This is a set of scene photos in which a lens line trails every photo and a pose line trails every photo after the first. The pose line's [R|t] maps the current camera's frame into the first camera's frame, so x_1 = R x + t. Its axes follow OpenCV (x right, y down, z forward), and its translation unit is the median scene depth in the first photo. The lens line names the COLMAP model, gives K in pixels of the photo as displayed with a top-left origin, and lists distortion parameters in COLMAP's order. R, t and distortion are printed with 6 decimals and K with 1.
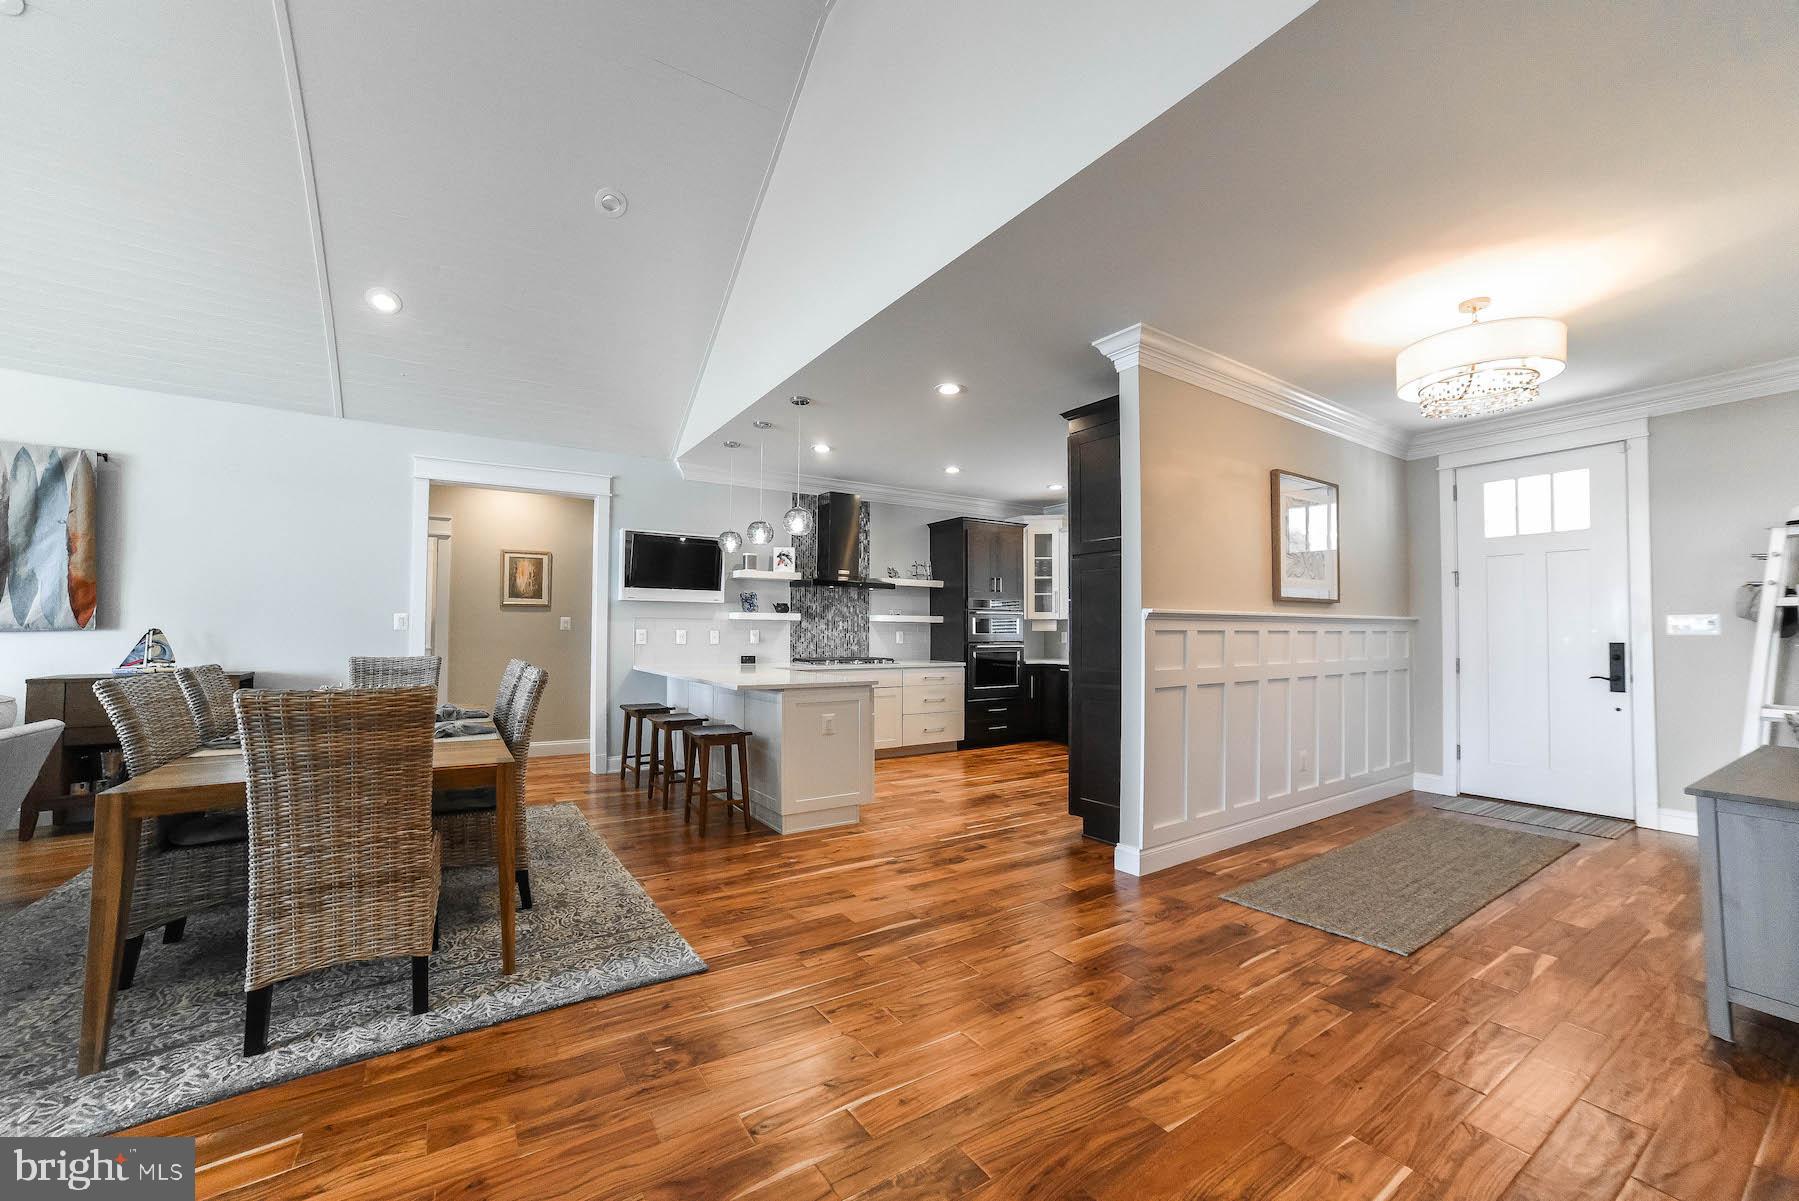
lens RADIAL K [[715.7, 0, 901.4], [0, 715.7, 614.4], [0, 0, 1]] dist [-0.081563, 0.039023]
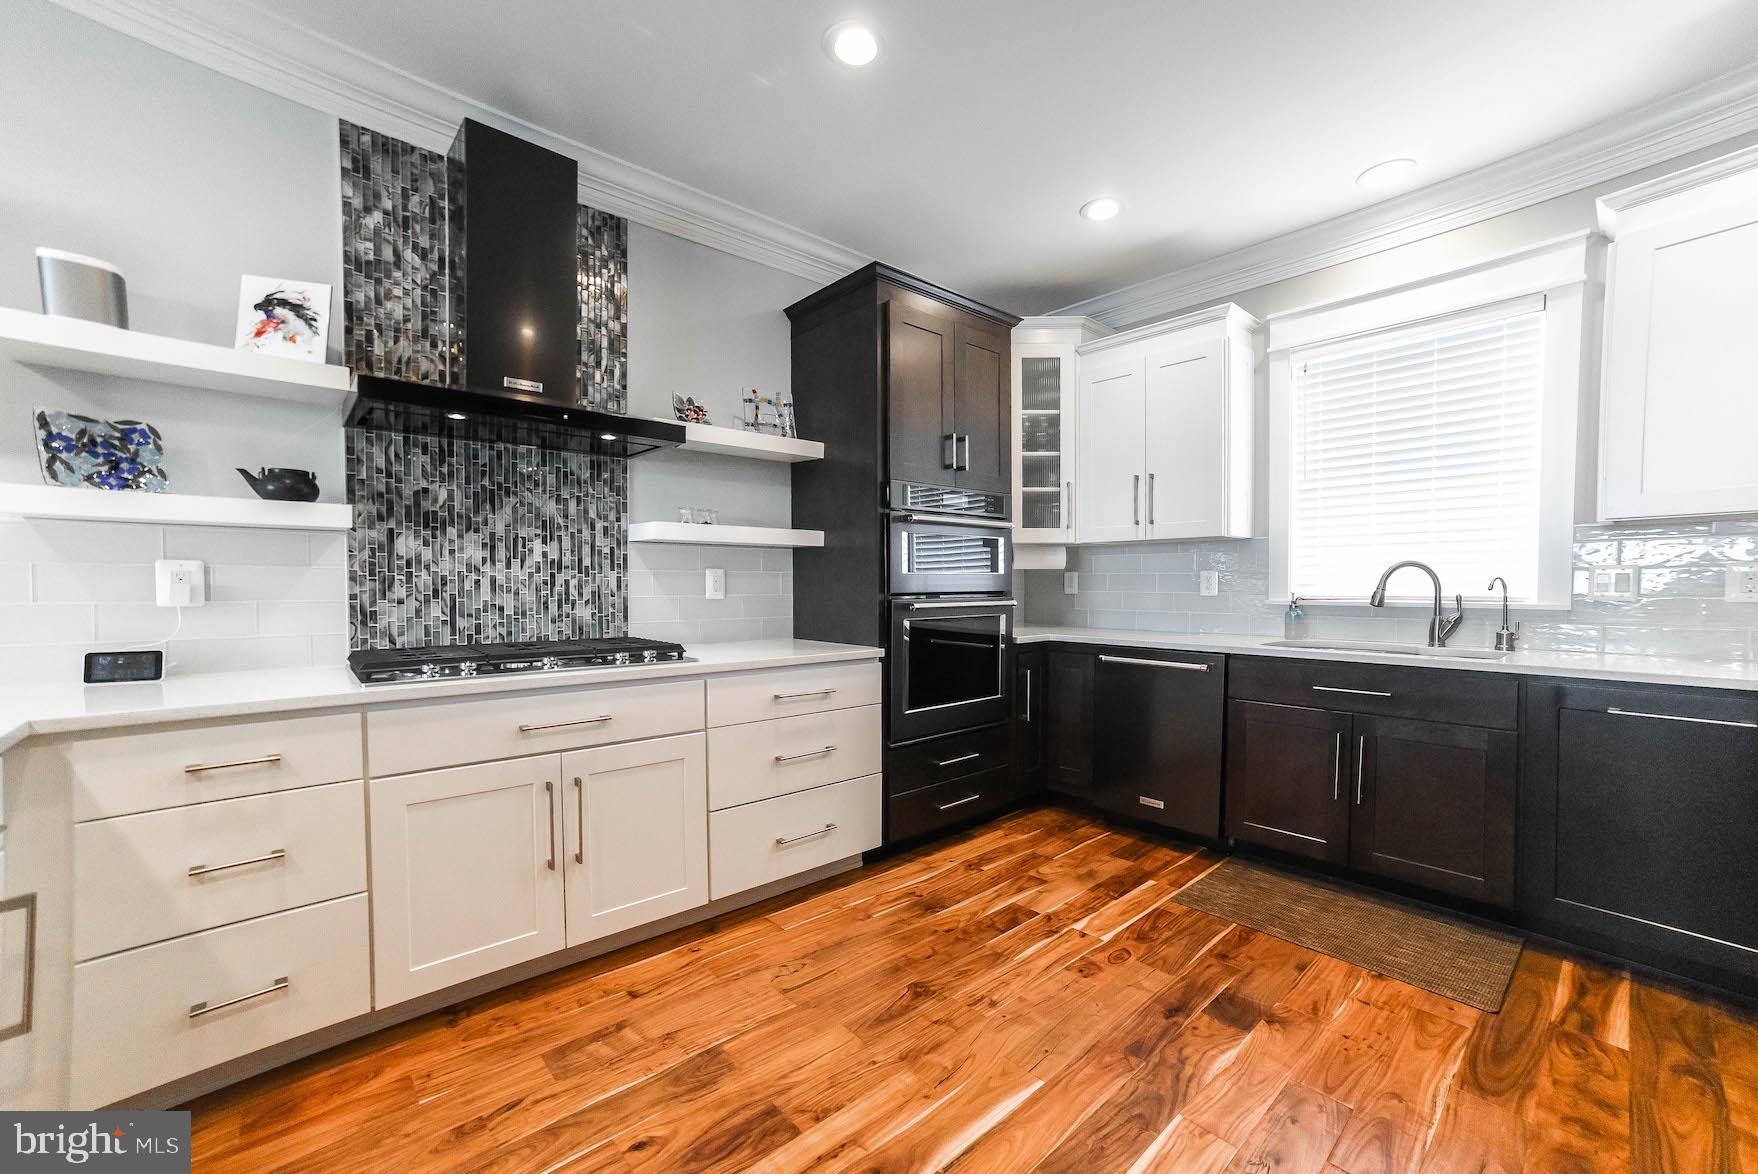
lens RADIAL K [[704.3, 0, 882.4], [0, 704.3, 603.7], [0, 0, 1]] dist [-0.071726, 0.040479]
pose [[0.989102, -0.010327, 0.146872, 0.035628], [0.002426, 0.998545, 0.053872, 0.024915], [-0.147215, -0.052928, 0.987687, 0.668905]]
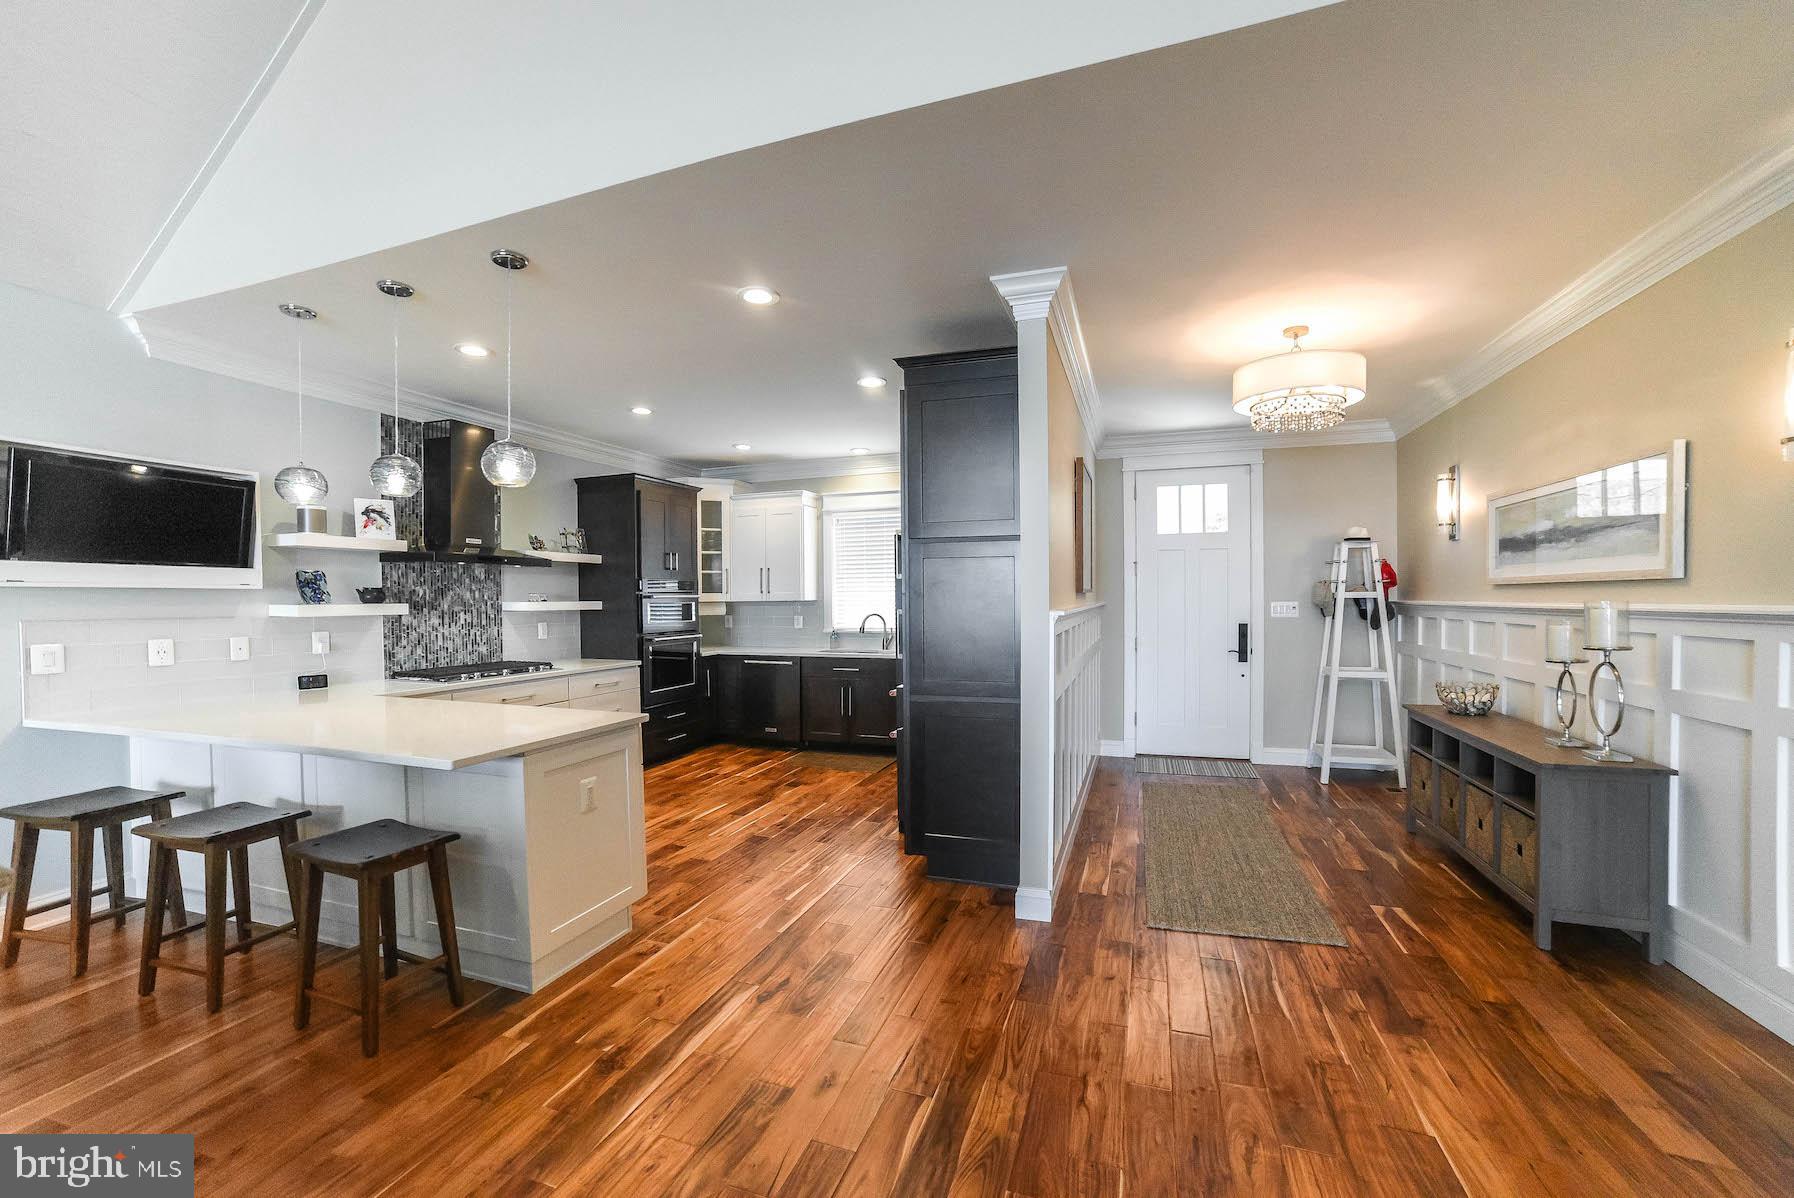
lens RADIAL K [[713.7, 0, 898.9], [0, 713.7, 612.8], [0, 0, 1]] dist [-0.081563, 0.039023]
pose [[0.794311, -0.023916, 0.607040, -0.165031], [-0.003538, 0.999026, 0.043989, -0.021575], [-0.607501, -0.037089, 0.793453, 0.227110]]
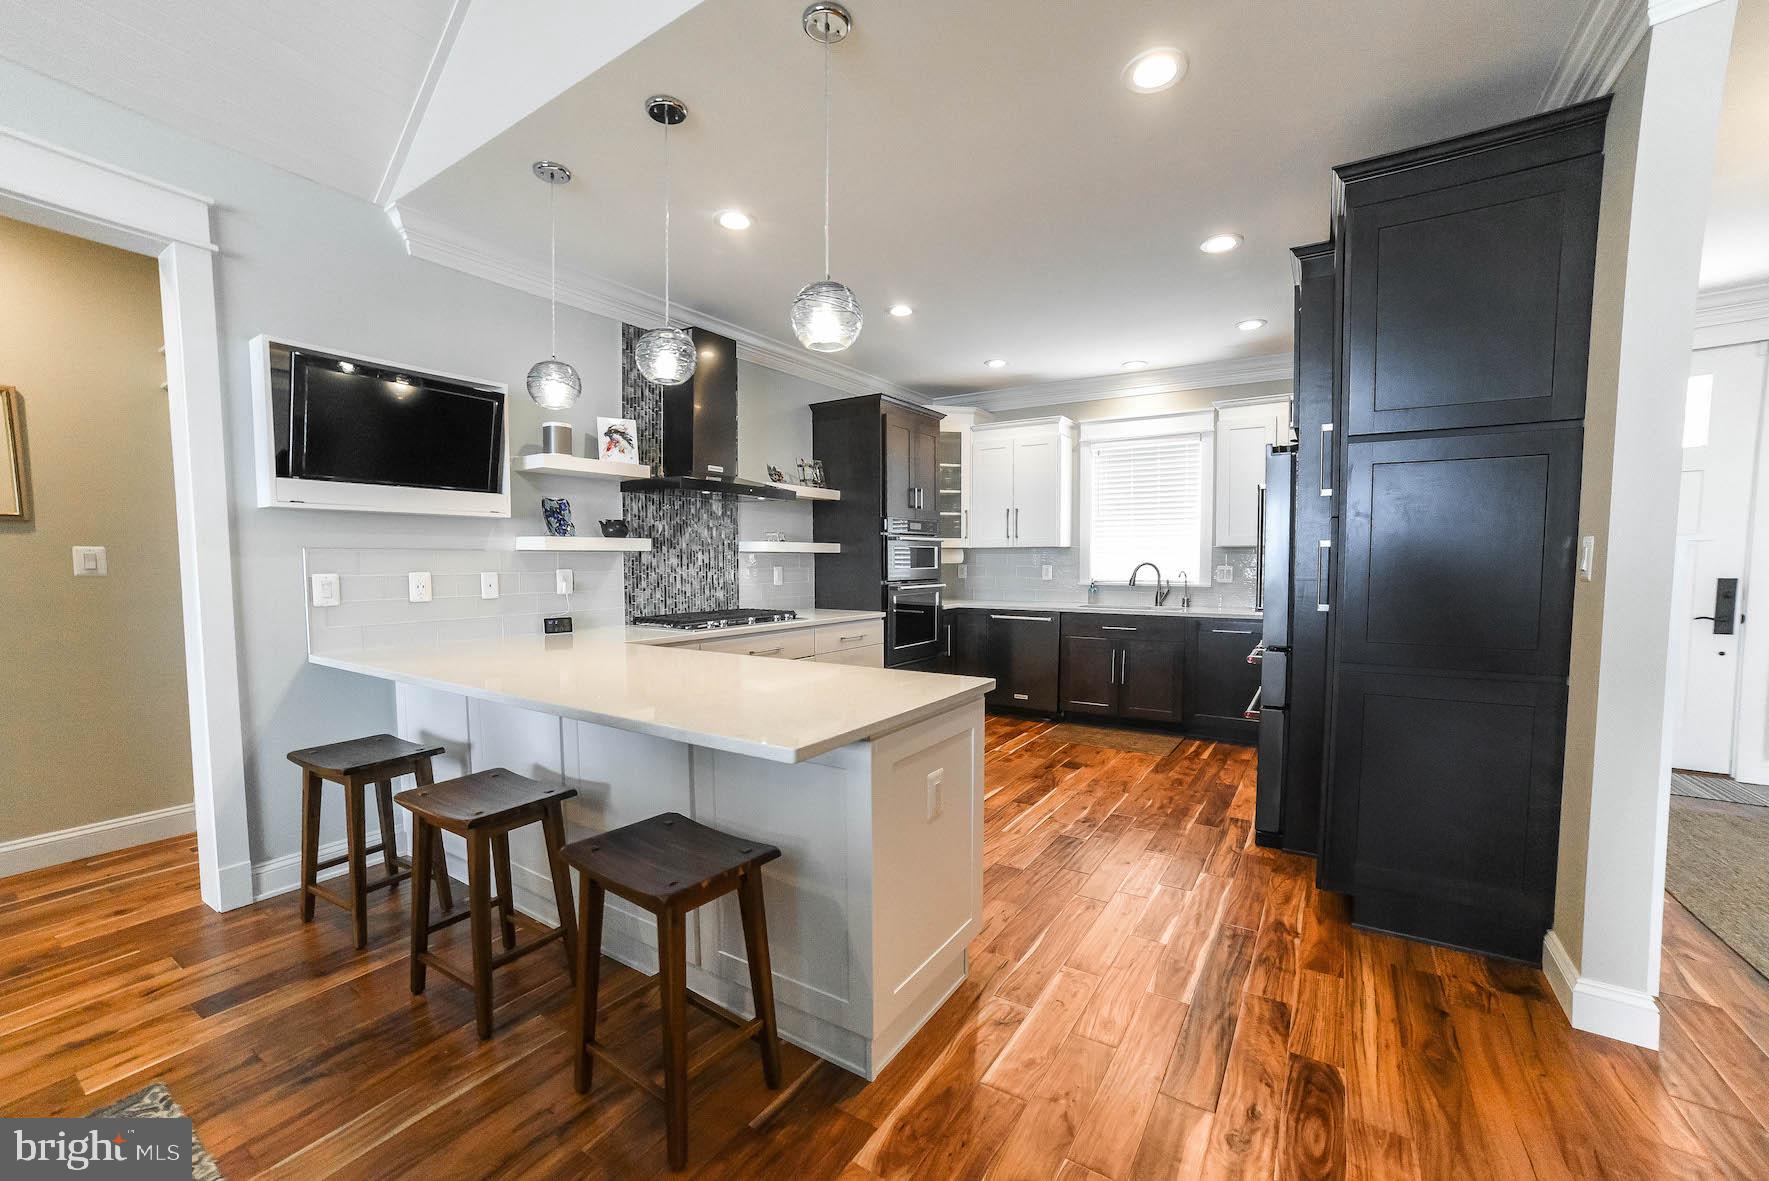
lens RADIAL K [[717.3, 0, 890.9], [0, 717.3, 602.9], [0, 0, 1]] dist [-0.088366, 0.041719]
pose [[0.914101, -0.031126, 0.404291, -0.192097], [-0.003776, 0.996353, 0.085245, 0.000841], [-0.405469, -0.079449, 0.910649, 0.401967]]
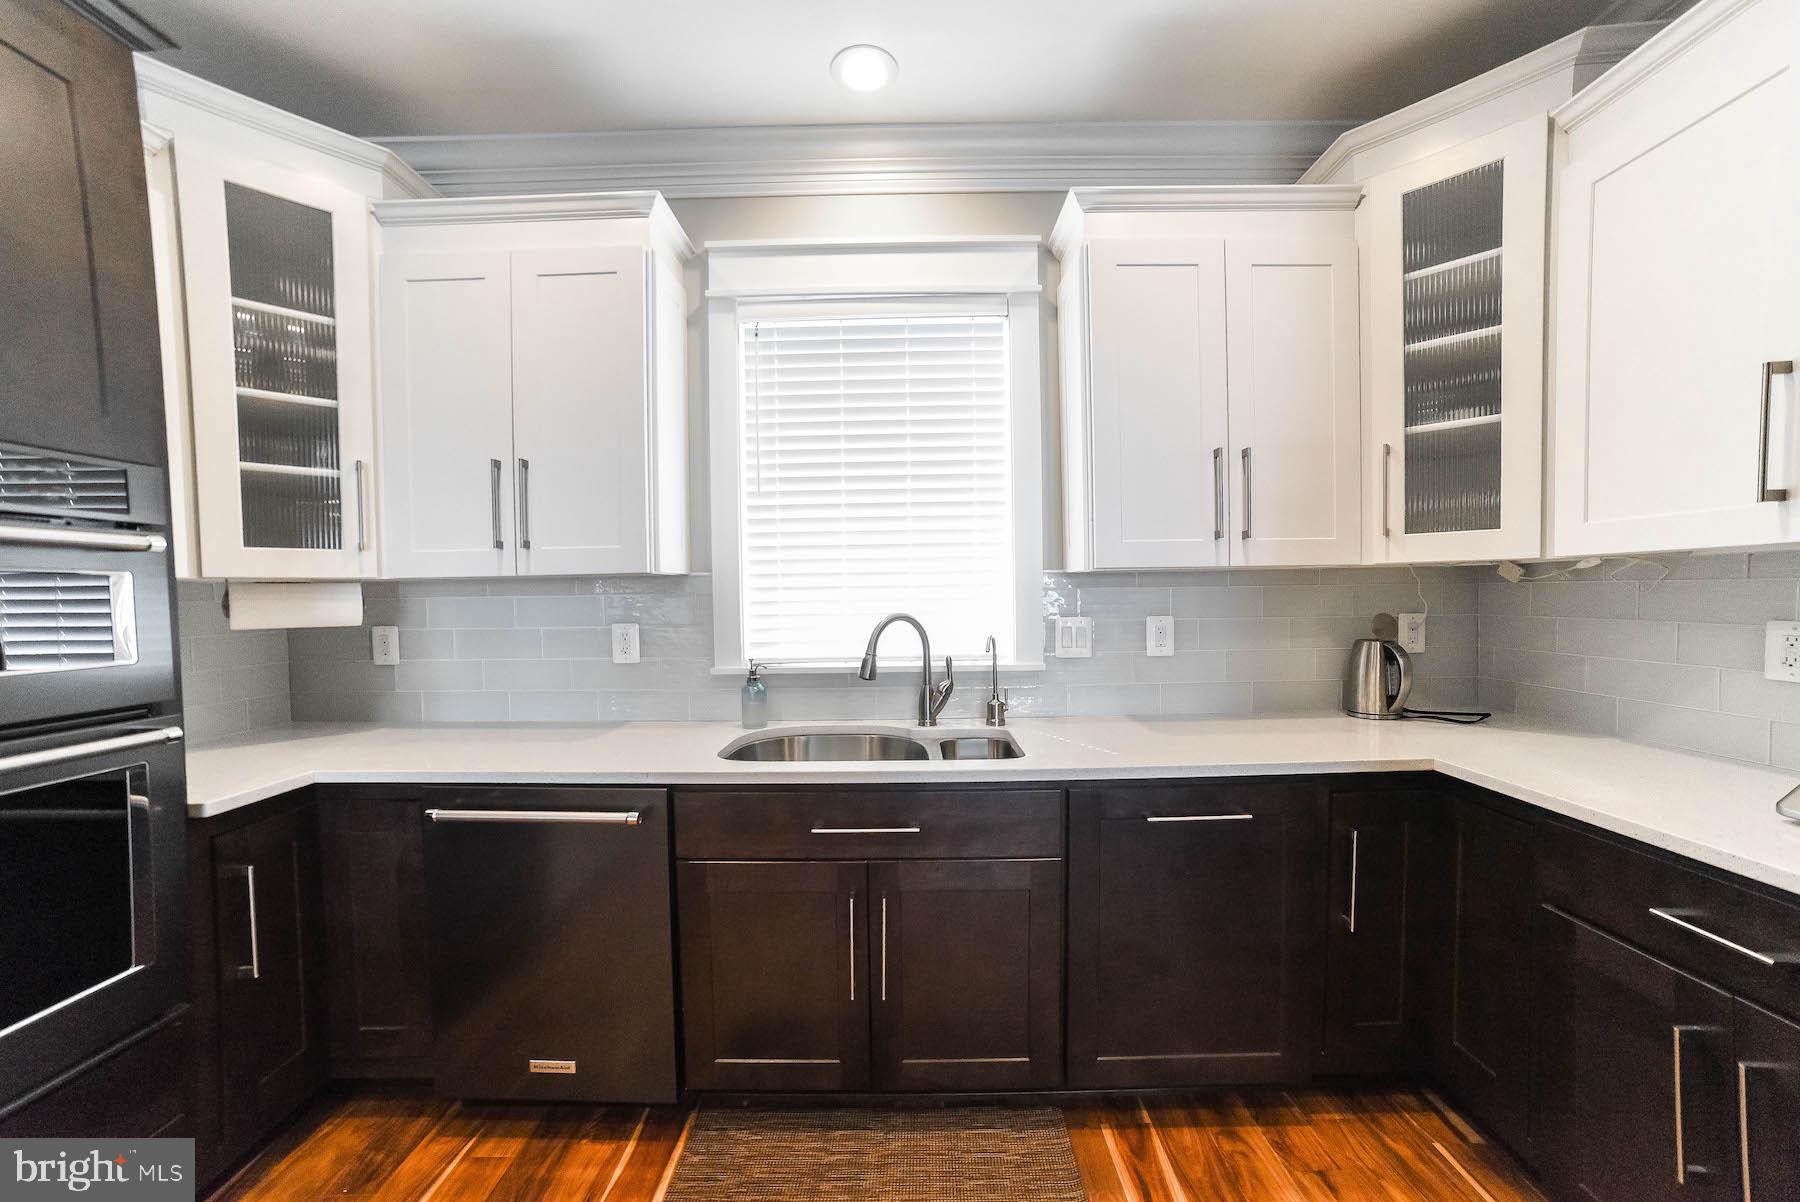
lens RADIAL K [[707.8, 0, 896.7], [0, 707.8, 617.0], [0, 0, 1]] dist [-0.066364, 0.033766]
pose [[0.556778, -0.044447, 0.829471, 0.145630], [-0.003789, 0.998421, 0.056043, 0.006897], [-0.830652, -0.034346, 0.555731, 0.849606]]
